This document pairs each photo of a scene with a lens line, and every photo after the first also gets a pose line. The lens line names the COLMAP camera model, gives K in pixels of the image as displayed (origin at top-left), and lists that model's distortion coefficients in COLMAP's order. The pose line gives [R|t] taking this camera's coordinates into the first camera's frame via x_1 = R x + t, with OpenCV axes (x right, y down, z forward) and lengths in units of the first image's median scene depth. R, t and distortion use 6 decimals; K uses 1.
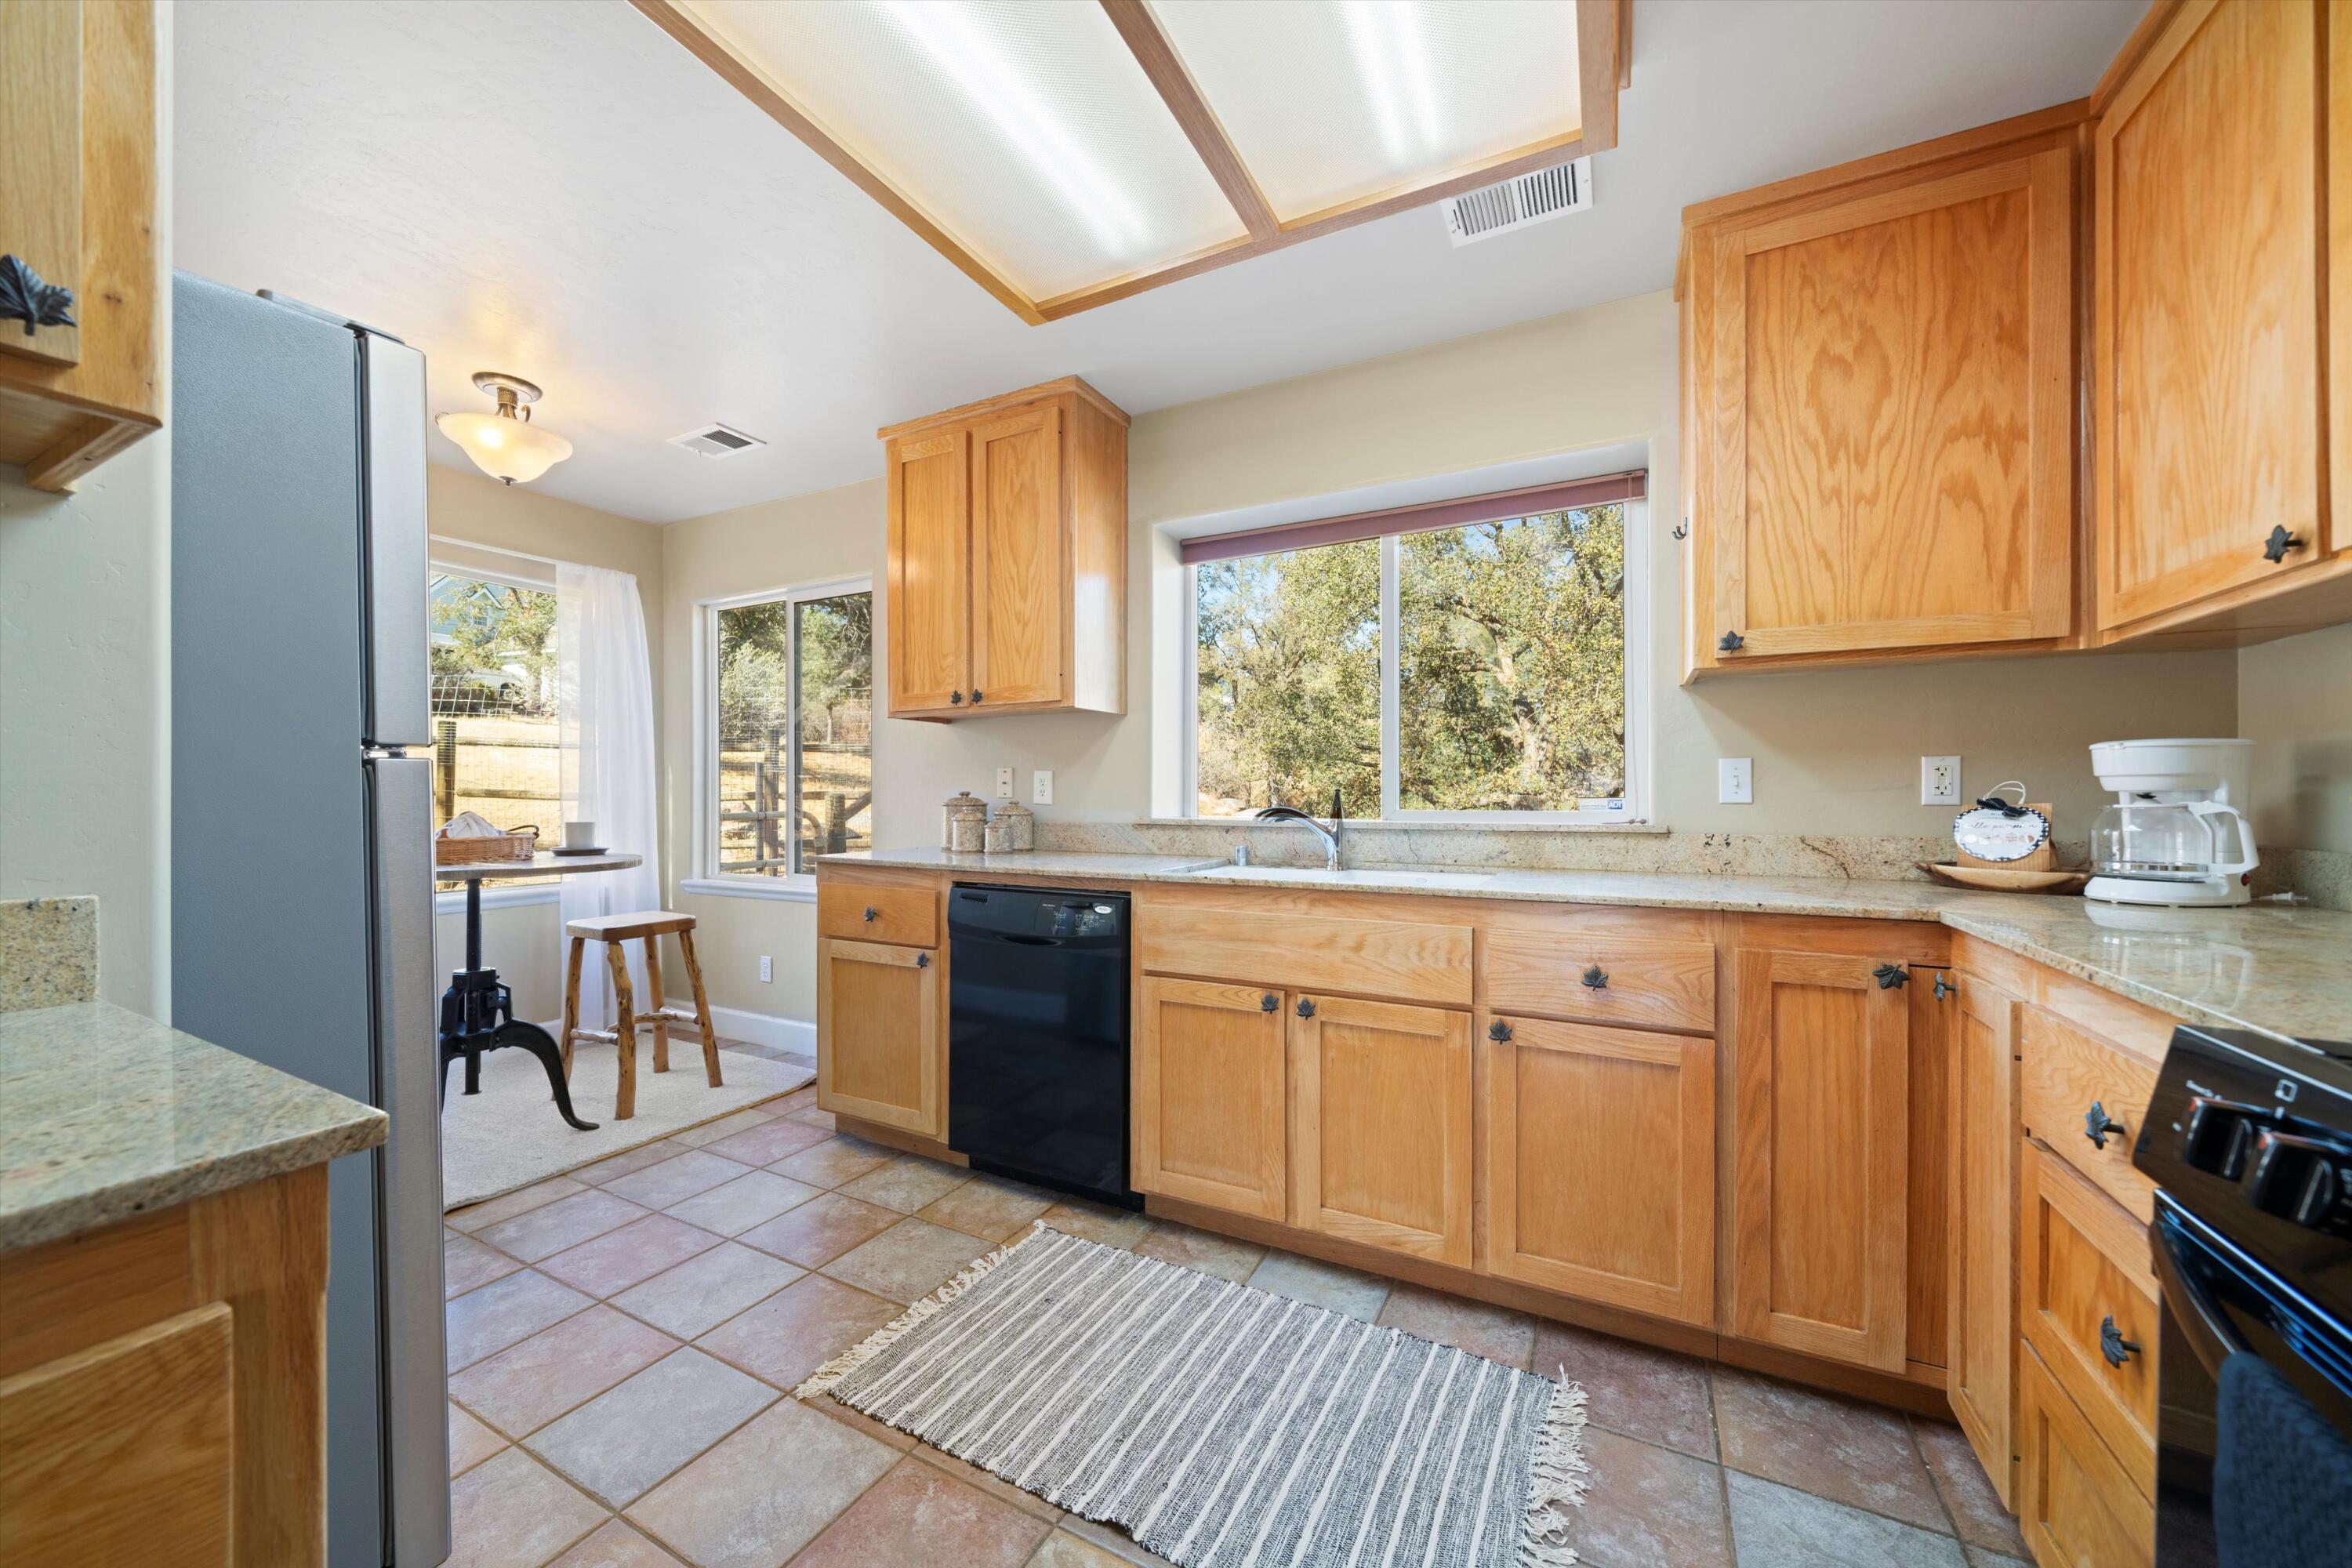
lens RADIAL K [[844.8, 0, 1180.4], [0, 844.8, 794.8], [0, 0, 1]] dist [-0.003393, 0.001095]
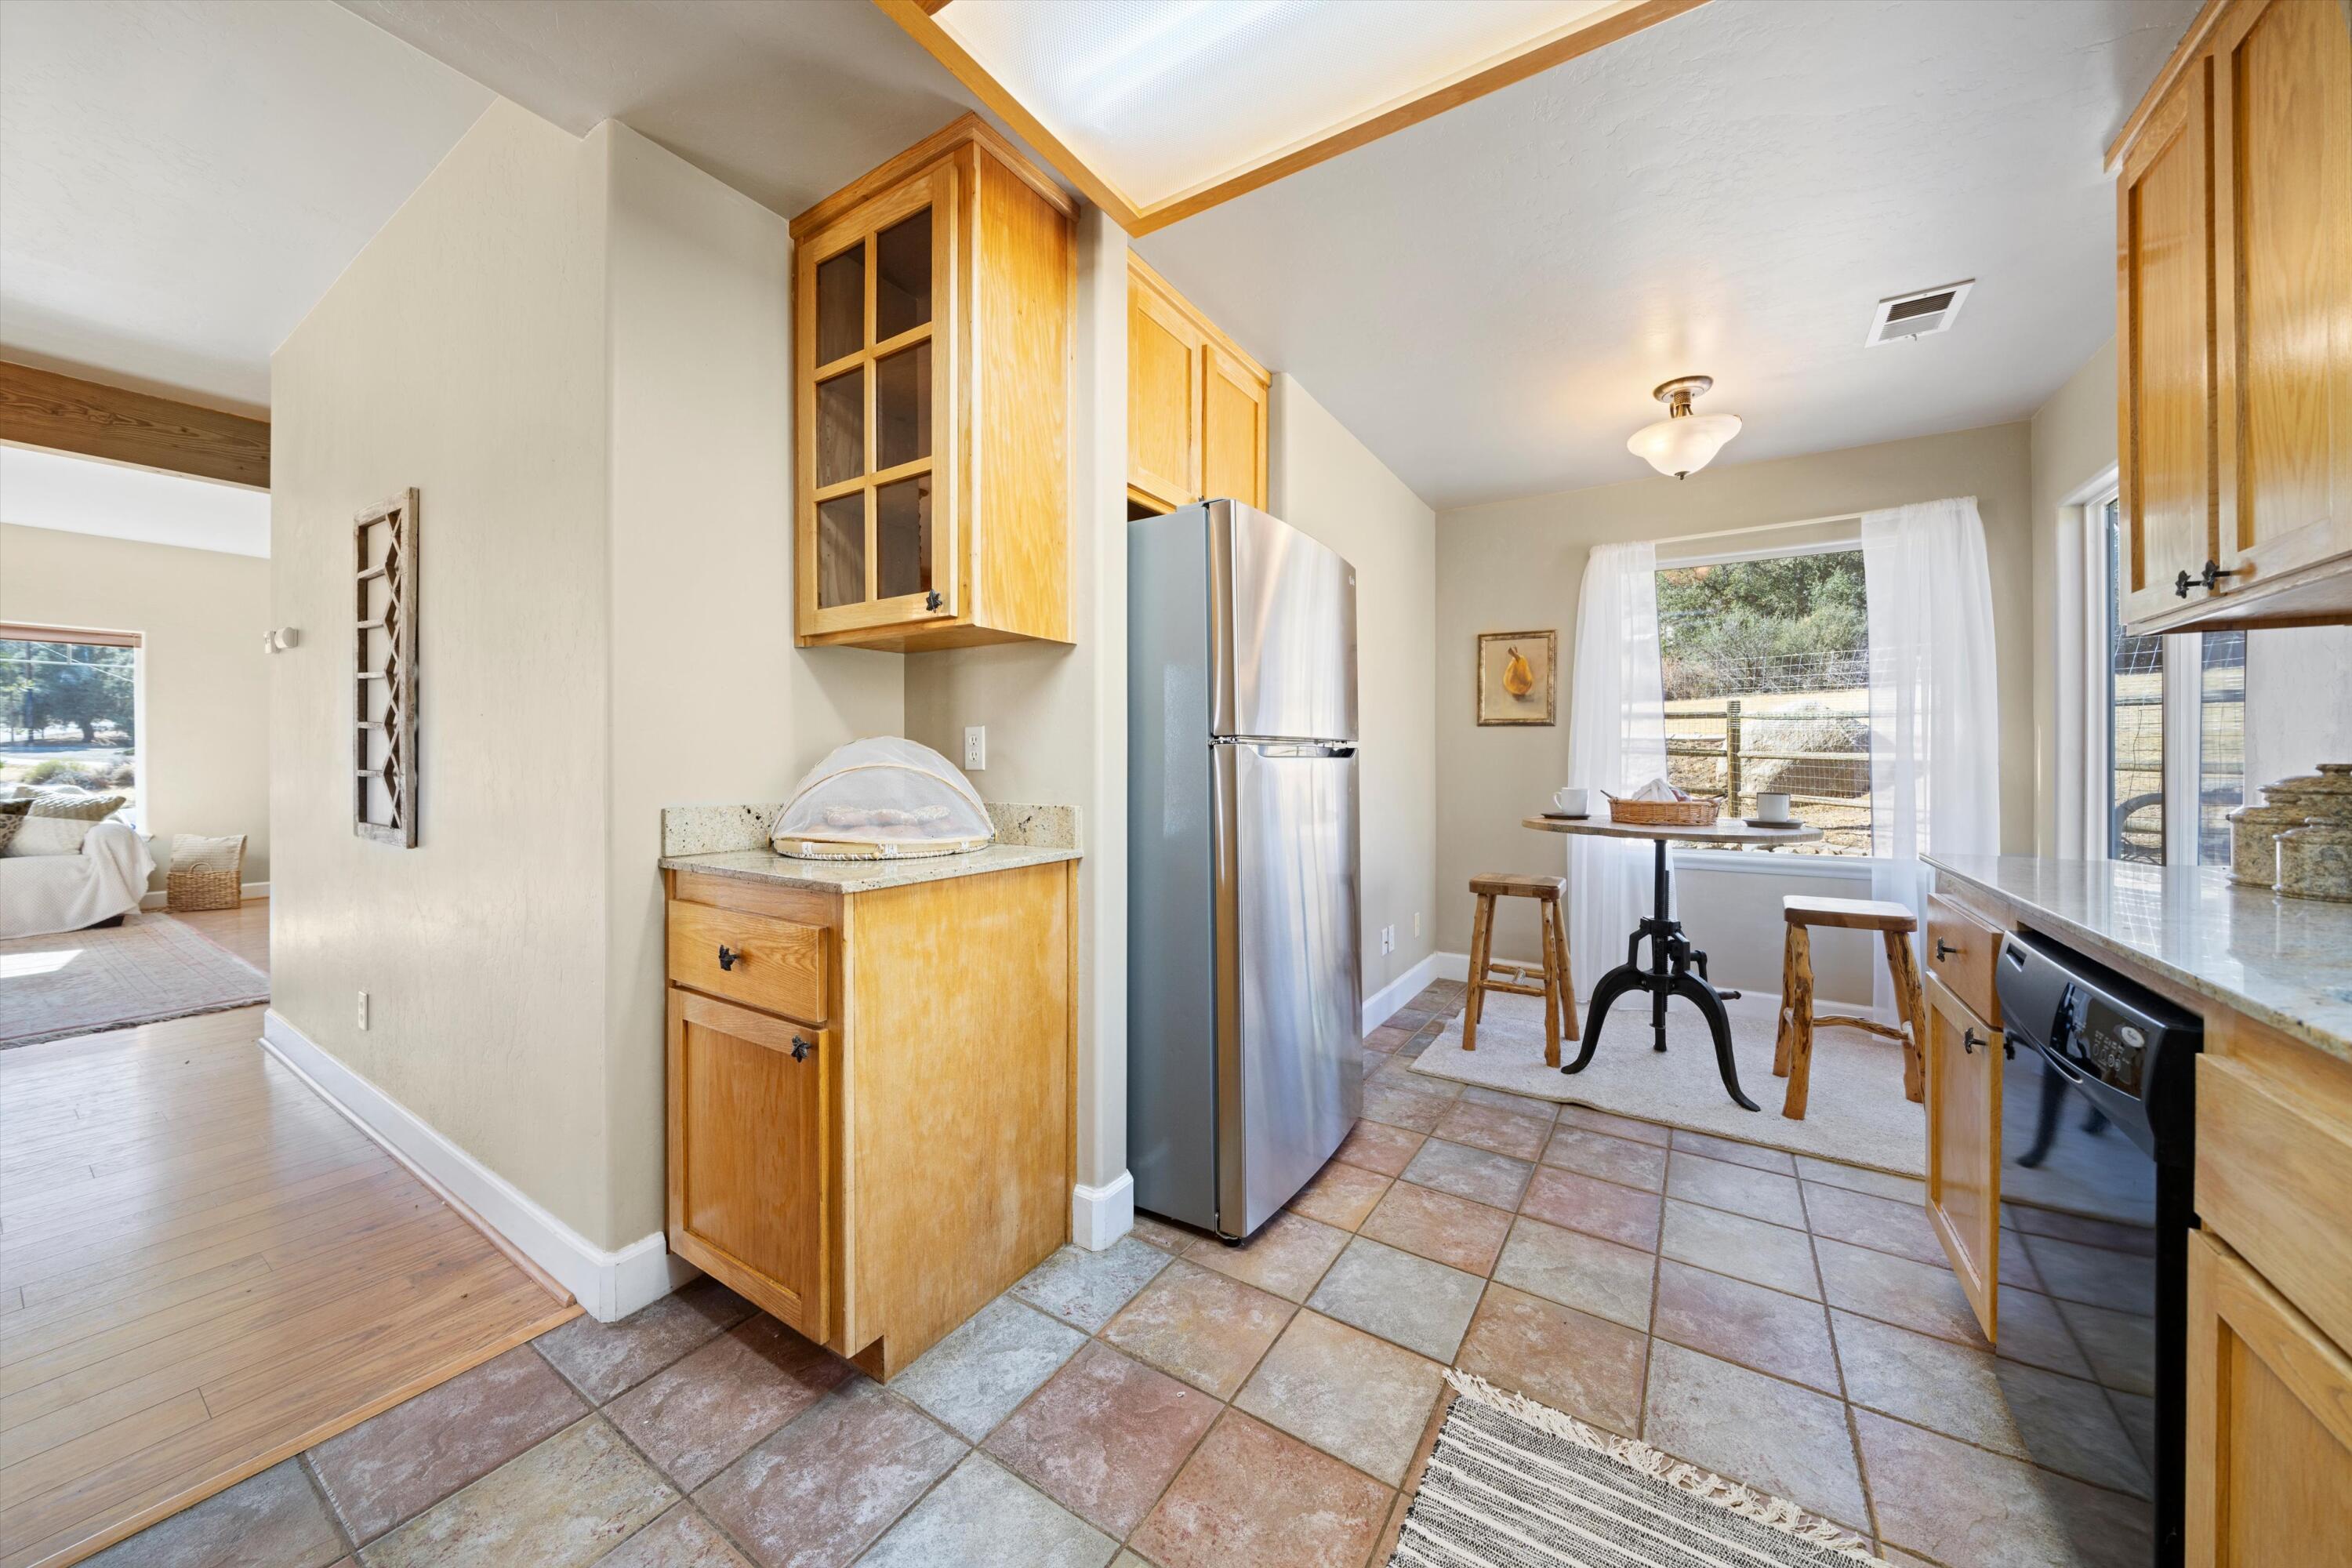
lens RADIAL K [[812.9, 0, 1176.5], [0, 812.9, 764.6], [0, 0, 1]] dist [-0.005796, 0.000175]
pose [[-0.089021, 0.007283, -0.996003, 0.406486], [-0.003783, 0.999964, 0.007650, -0.007064], [0.996023, 0.004449, -0.088990, 0.601521]]
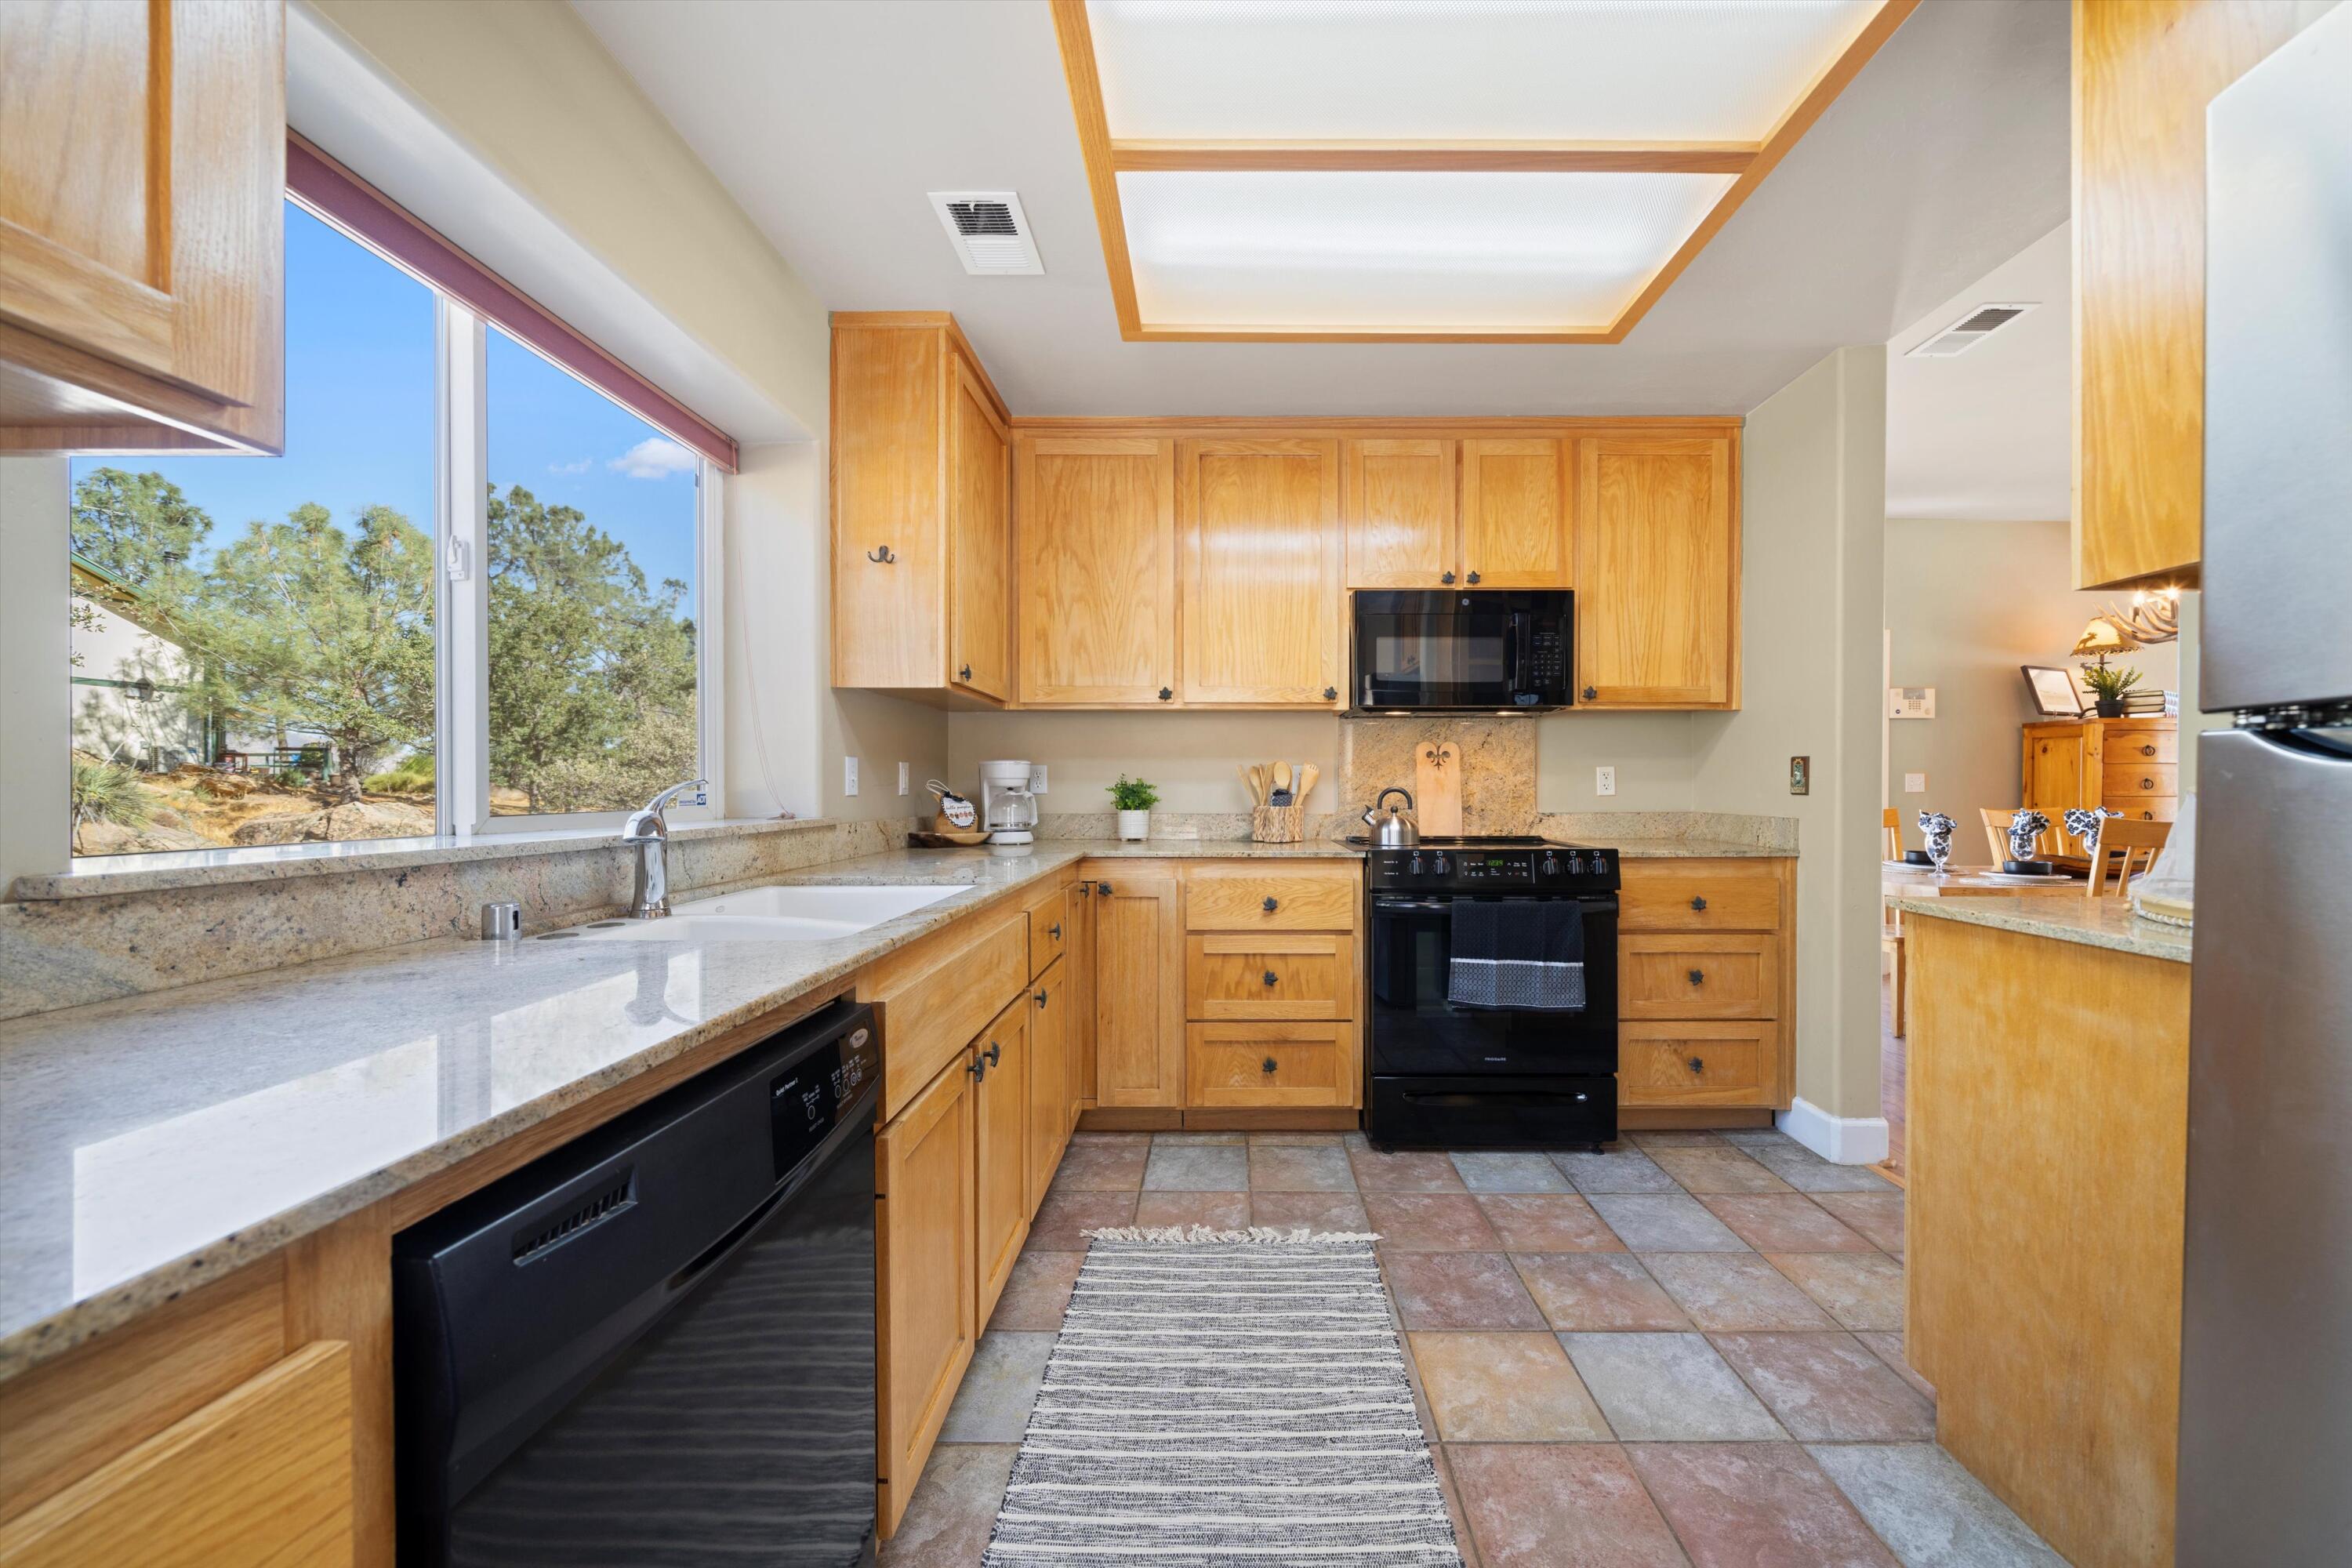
lens RADIAL K [[844.8, 0, 1227.4], [0, 844.8, 792.5], [0, 0, 1]] dist [-0.003393, 0.001095]
pose [[-0.457718, -0.002196, 0.889095, -0.654901], [0.000177, 0.999997, 0.002560, 0.001407], [-0.889097, 0.001329, -0.457716, 1.143542]]
